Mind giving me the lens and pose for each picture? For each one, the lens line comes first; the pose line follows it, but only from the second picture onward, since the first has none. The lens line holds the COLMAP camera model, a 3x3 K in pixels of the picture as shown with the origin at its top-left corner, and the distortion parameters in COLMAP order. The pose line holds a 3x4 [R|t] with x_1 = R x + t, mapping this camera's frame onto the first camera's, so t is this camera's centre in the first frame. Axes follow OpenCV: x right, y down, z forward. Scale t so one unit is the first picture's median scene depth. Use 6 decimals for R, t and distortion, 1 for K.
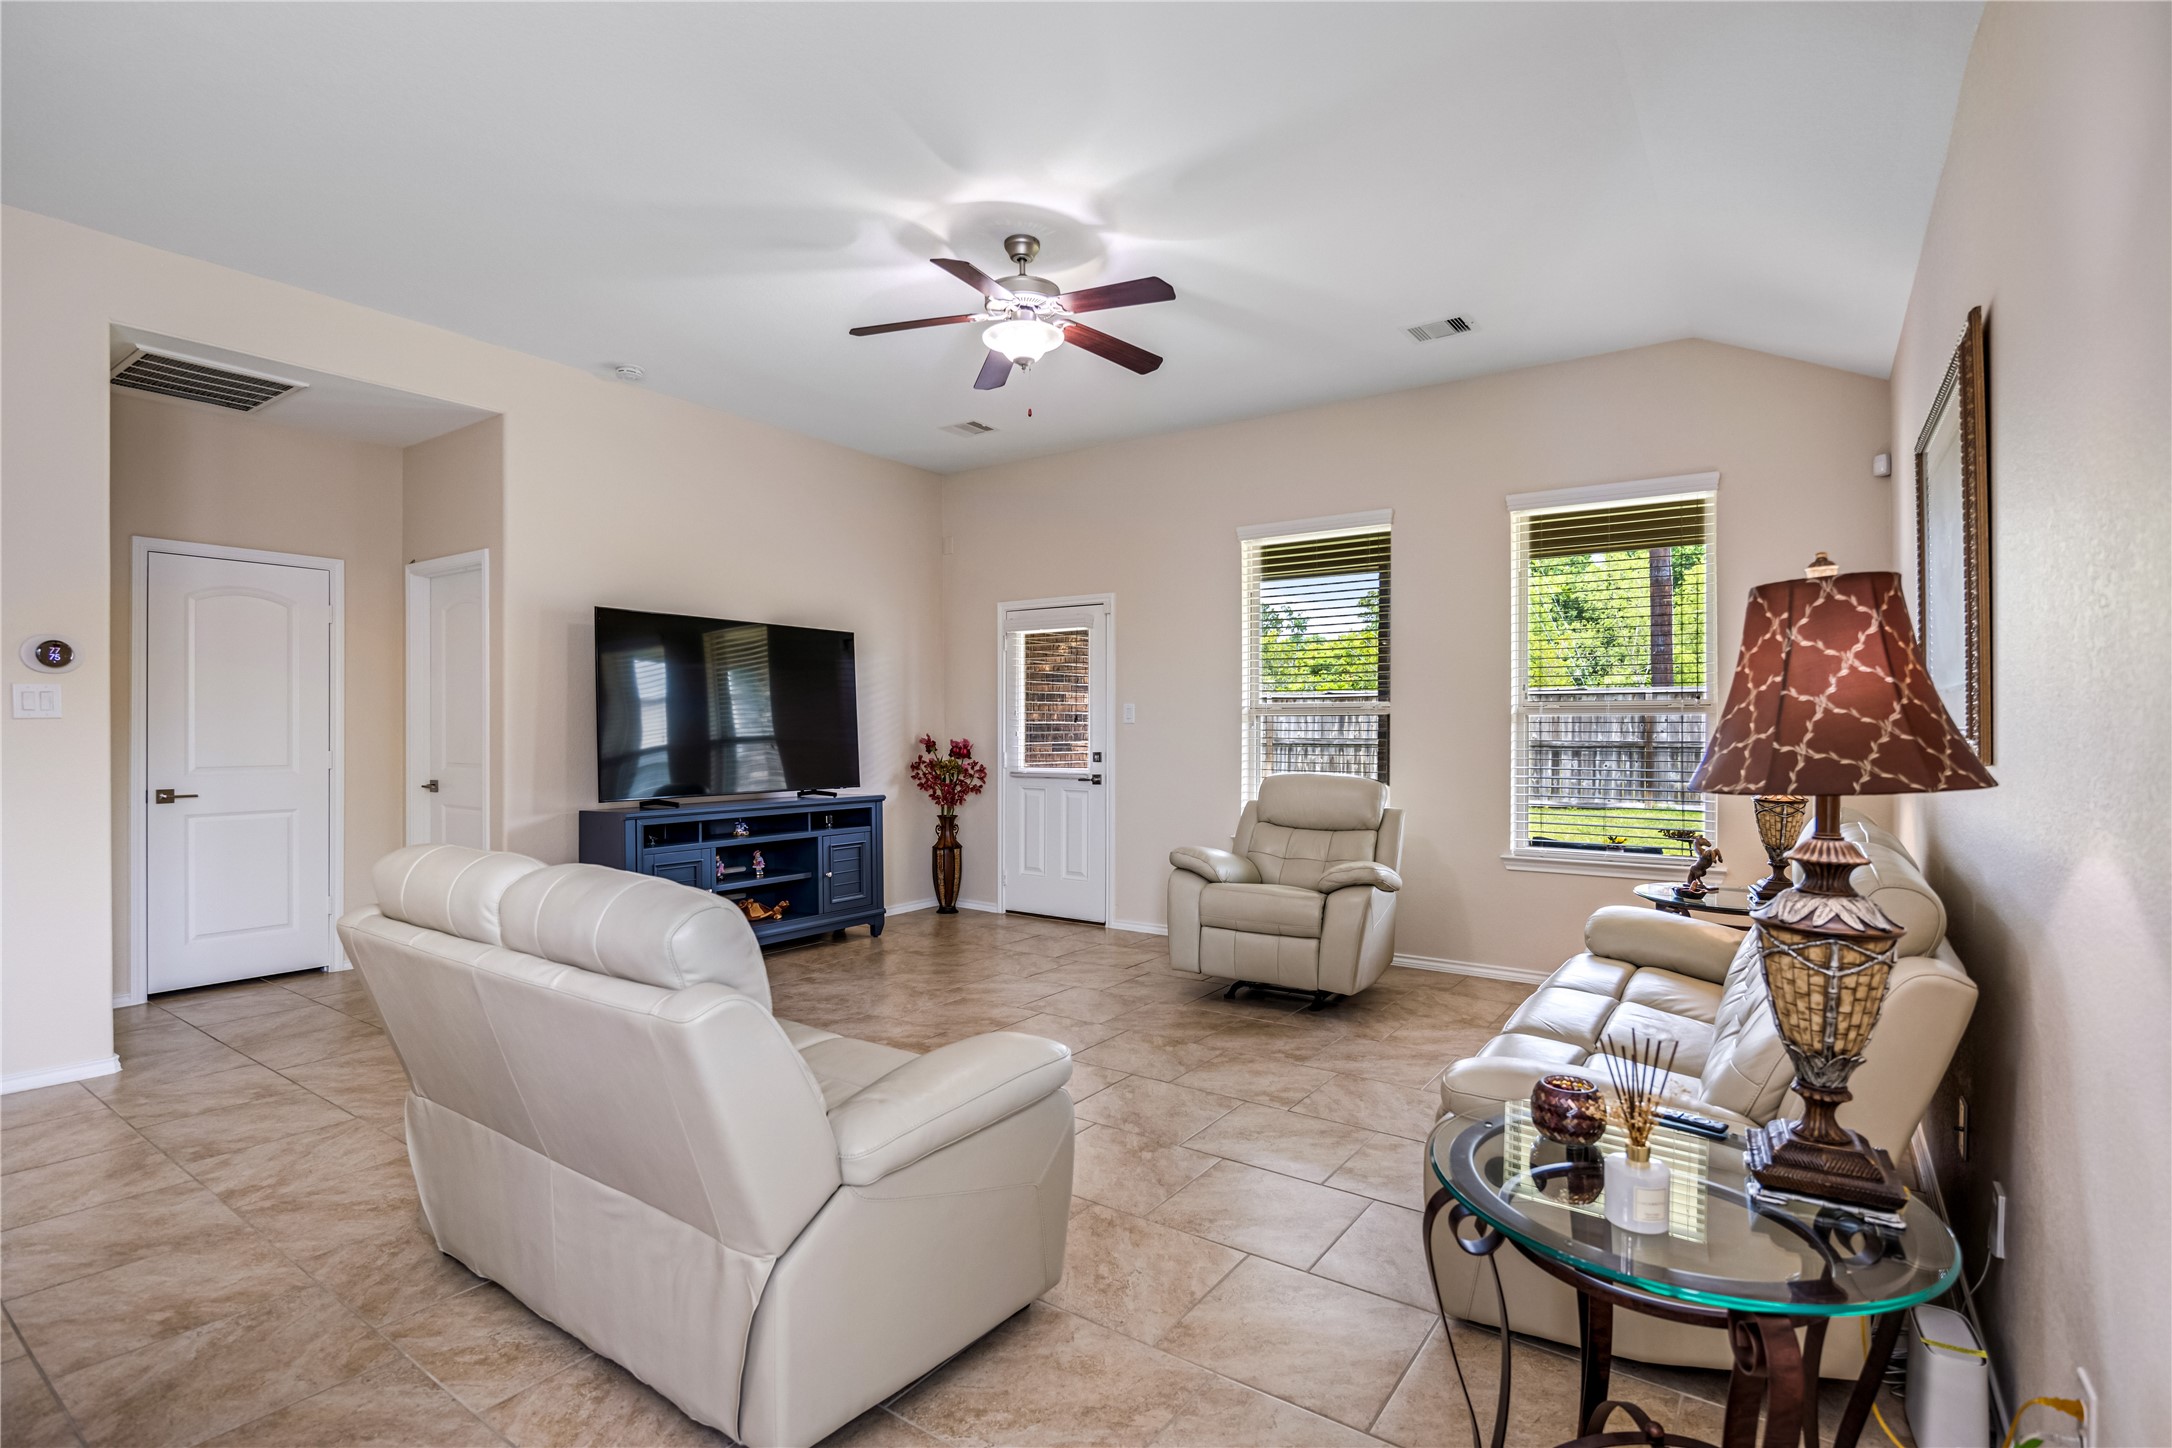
lens RADIAL K [[1033.5, 0, 1081.6], [0, 1033.5, 720.9], [0, 0, 1]] dist [-0.002263, -0.000668]
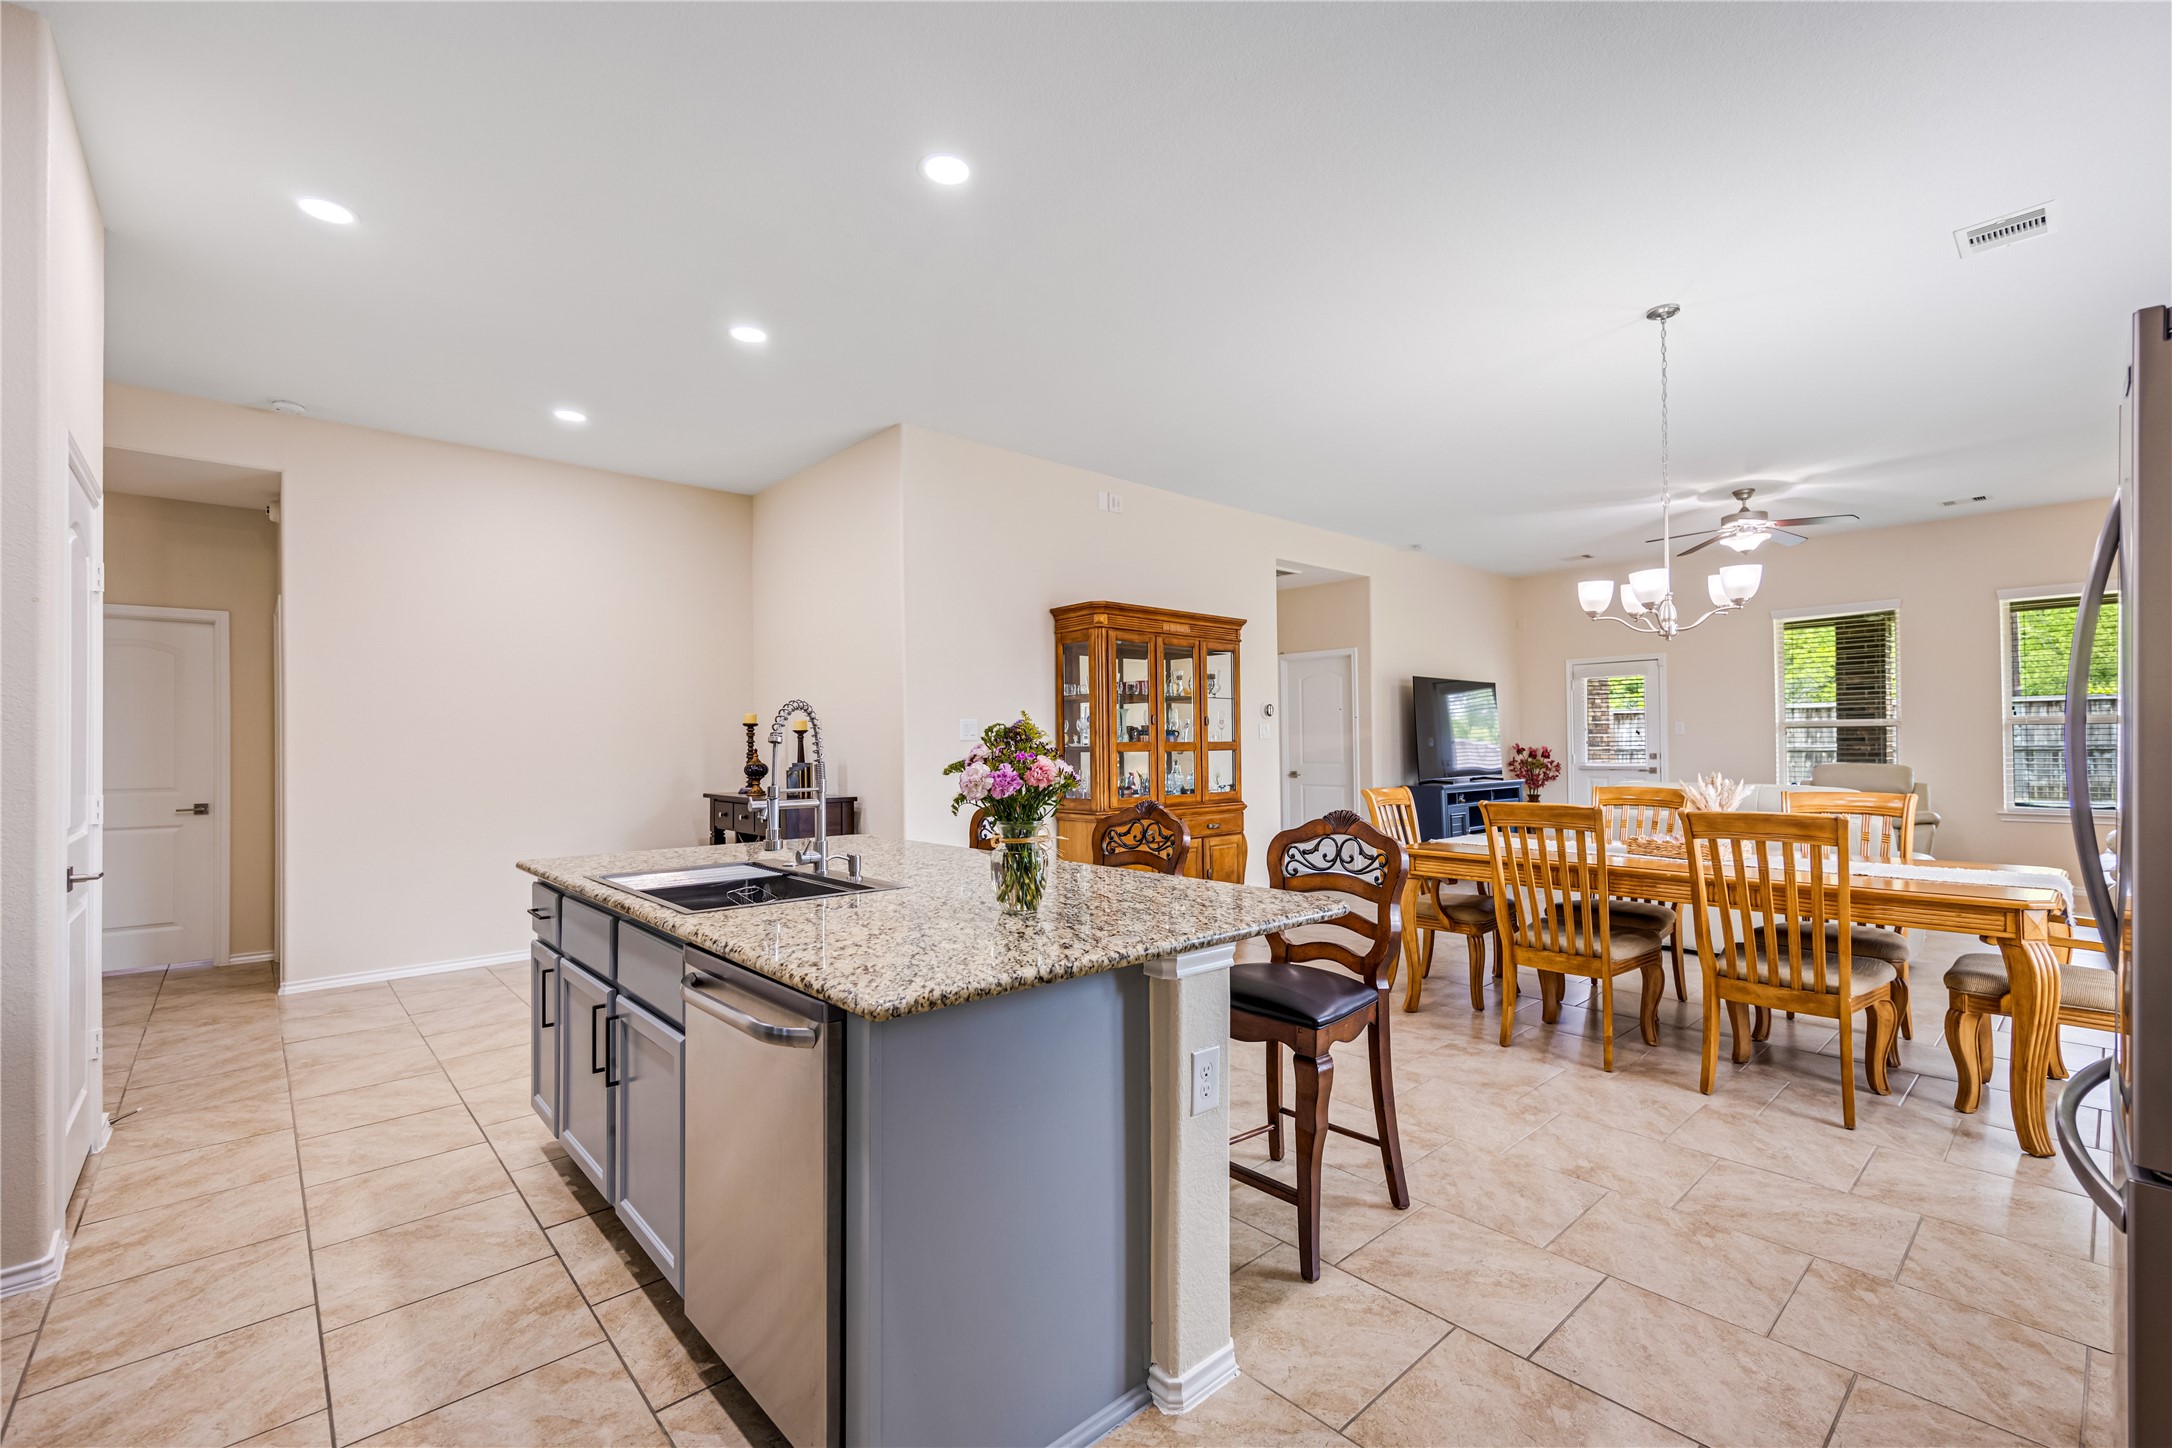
lens RADIAL K [[926.8, 0, 1085.6], [0, 926.8, 754.8], [0, 0, 1]] dist [0.007462, -0.000200]
pose [[0.975143, -0.010184, -0.221344, -0.675232], [0.014619, 0.999724, 0.018409, -0.007928], [0.221095, -0.021187, 0.975022, -0.754763]]
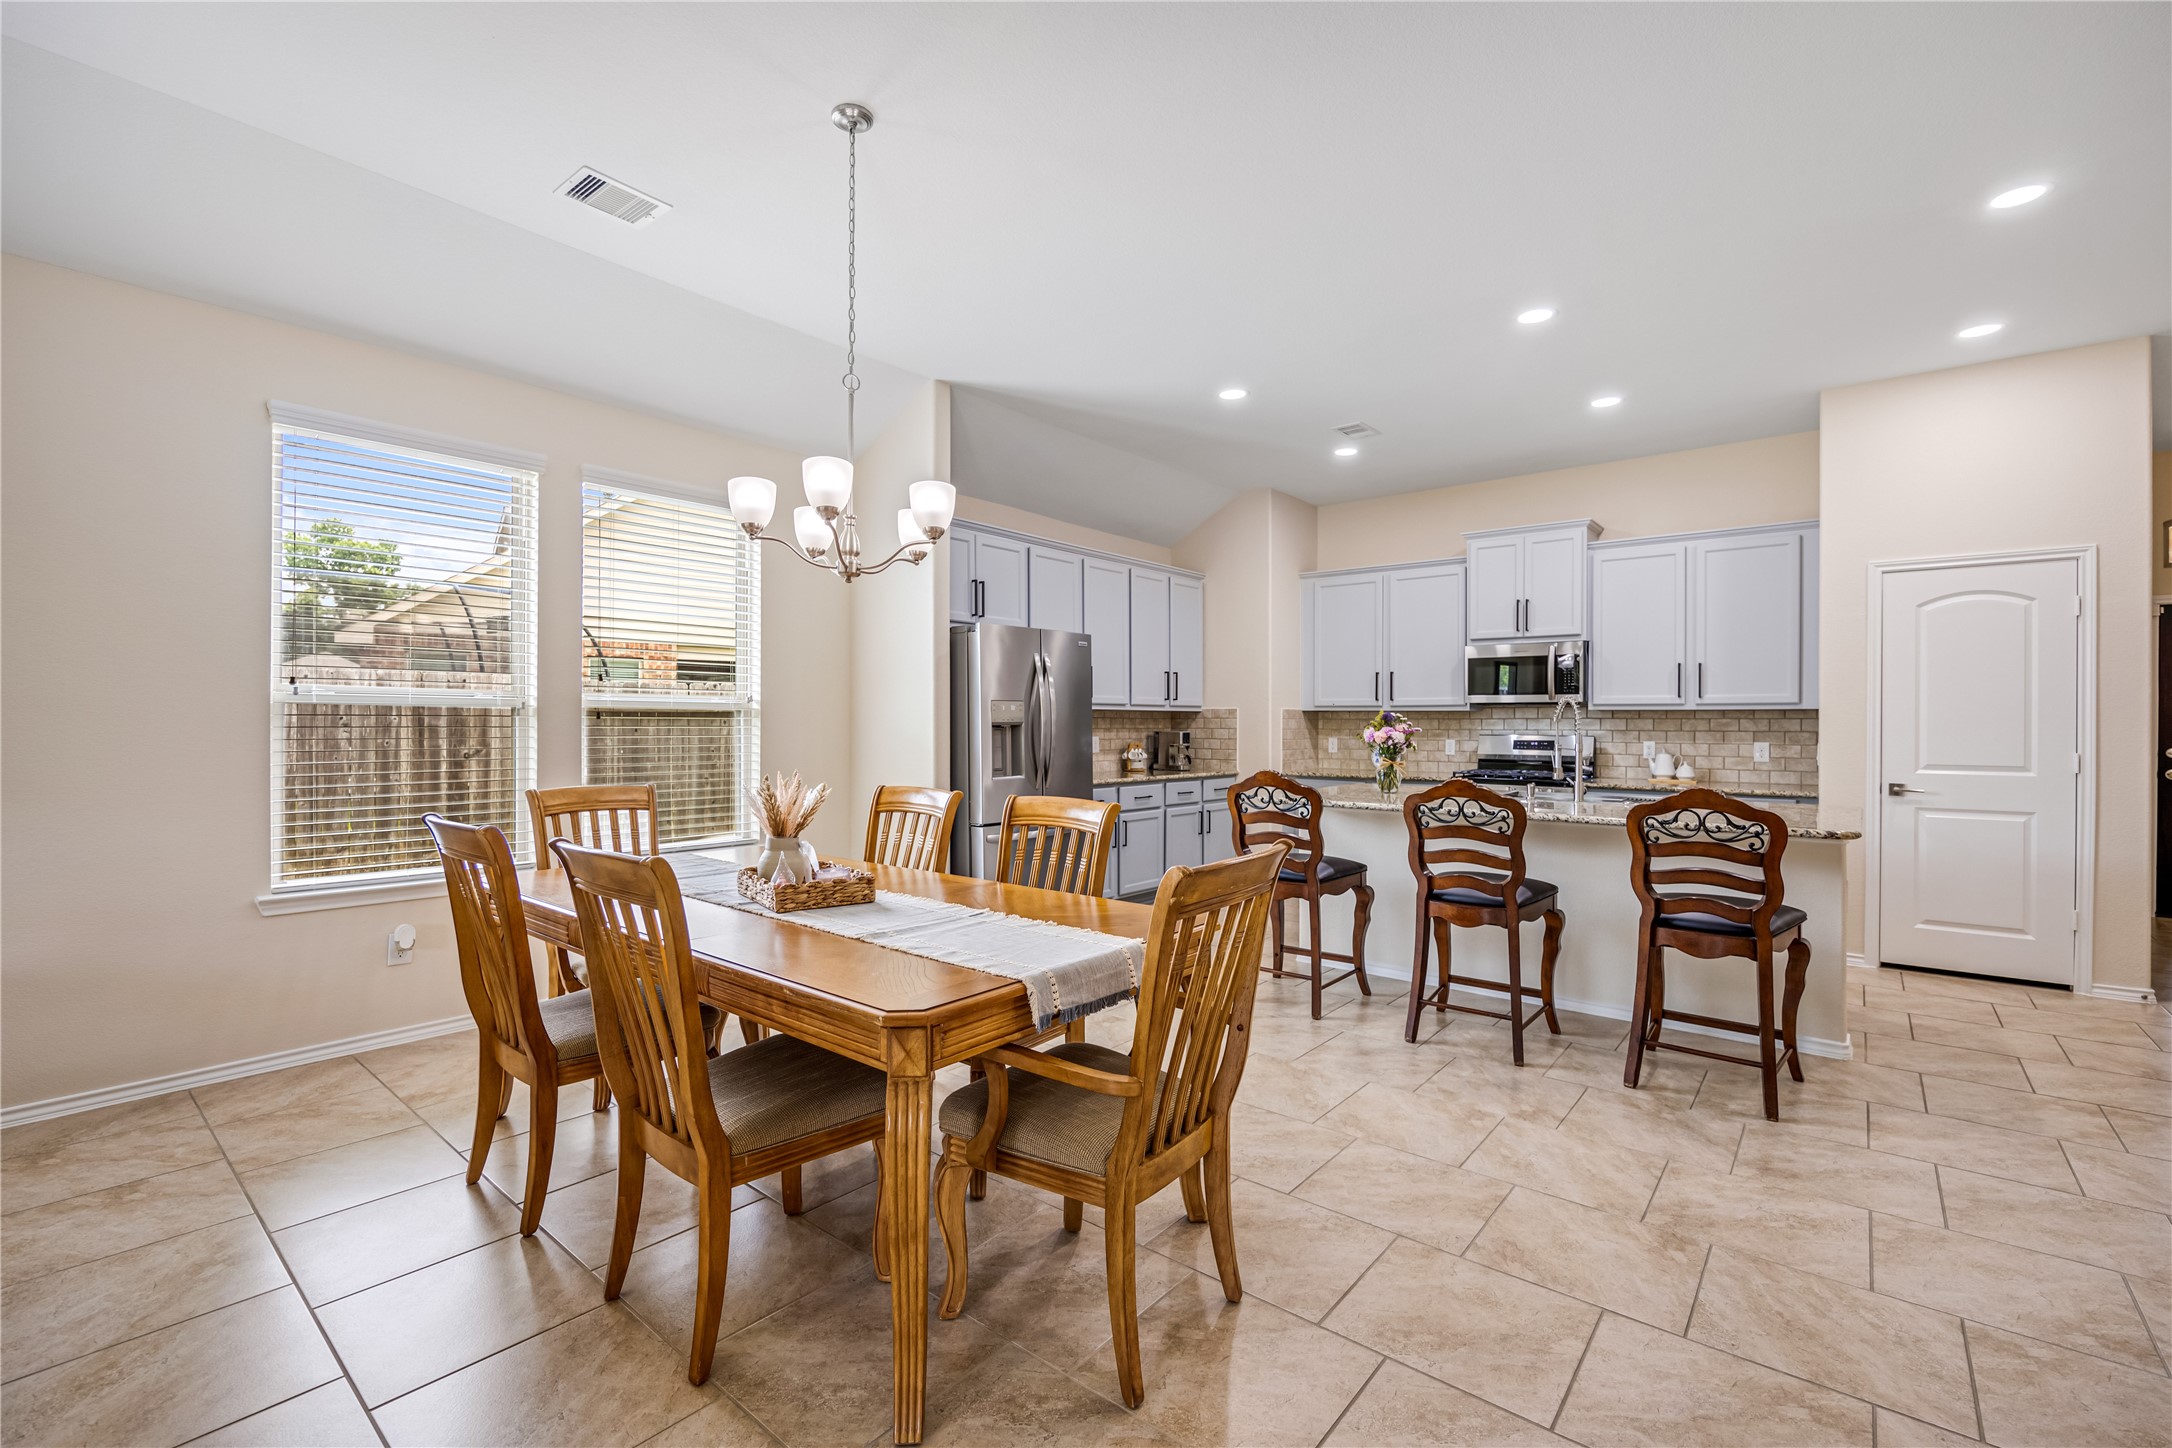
lens RADIAL K [[933.8, 0, 1088.2], [0, 933.8, 728.4], [0, 0, 1]] dist [-0.012198, 0.000361]
pose [[-0.997058, -0.006612, 0.076360, -0.556177], [-0.006722, 0.999977, -0.001186, 0.002841], [-0.076351, -0.001696, -0.997080, 0.613105]]
